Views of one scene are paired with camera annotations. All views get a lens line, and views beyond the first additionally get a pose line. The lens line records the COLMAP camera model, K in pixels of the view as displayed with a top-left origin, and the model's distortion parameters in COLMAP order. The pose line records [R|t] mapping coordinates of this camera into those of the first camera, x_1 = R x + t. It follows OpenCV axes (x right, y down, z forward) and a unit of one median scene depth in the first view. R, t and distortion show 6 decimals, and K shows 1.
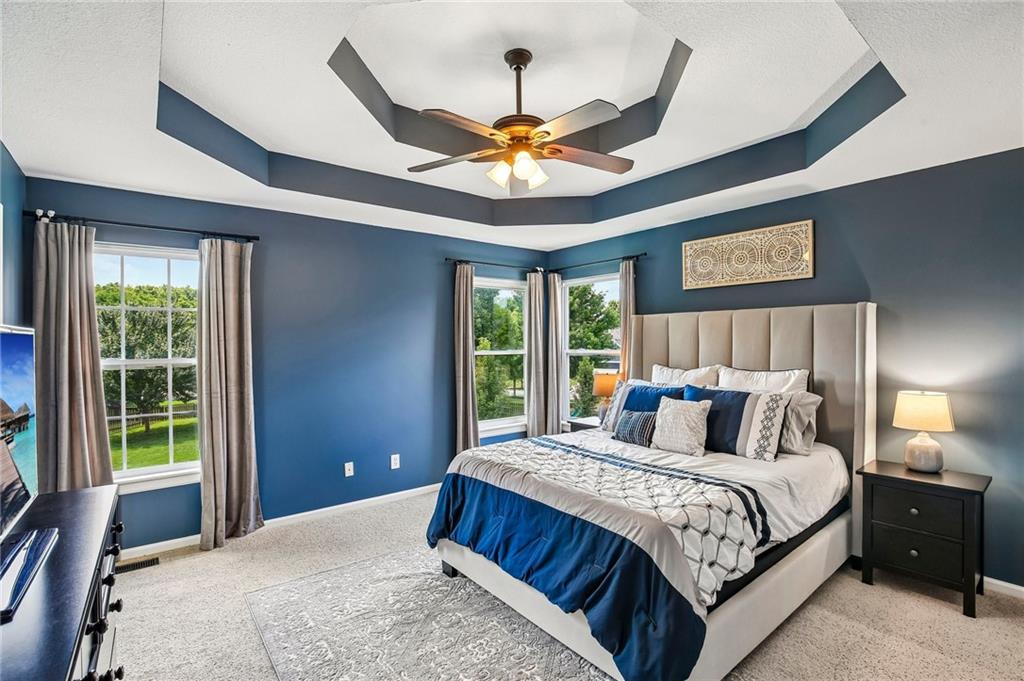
lens RADIAL K [[474.6, 0, 510.6], [0, 474.6, 341.9], [0, 0, 1]] dist [-0.024722, -0.000272]
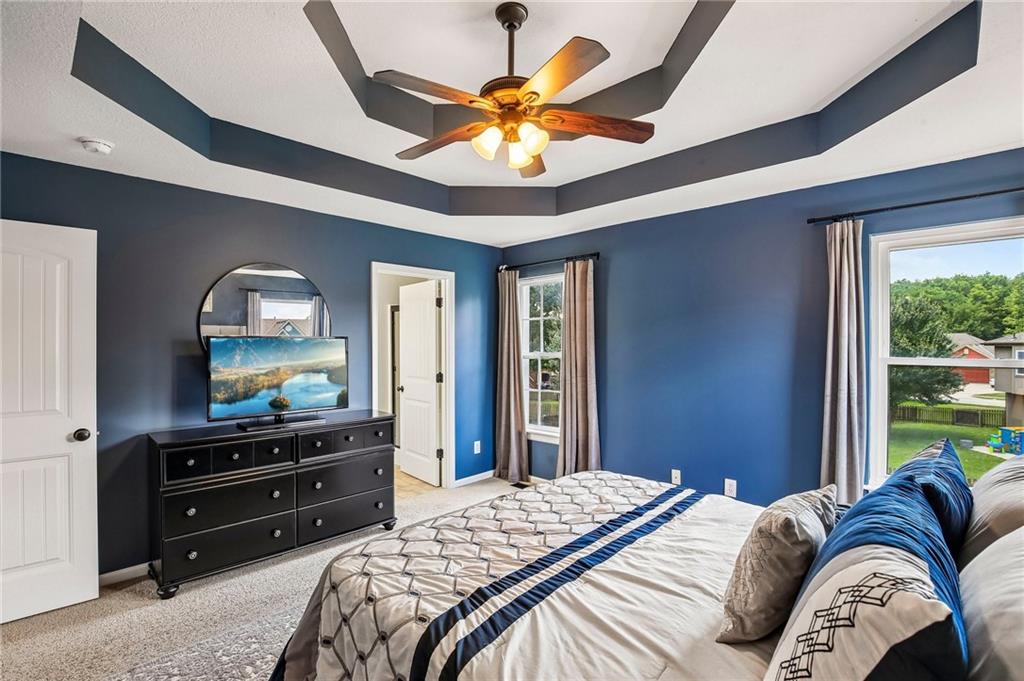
lens RADIAL K [[474.6, 0, 510.6], [0, 474.6, 341.9], [0, 0, 1]] dist [-0.024722, -0.000272]
pose [[0.130338, 0.004265, -0.991460, 0.824910], [0.003448, 0.999983, 0.004754, -0.006039], [0.991464, -0.004038, 0.130321, 0.842543]]
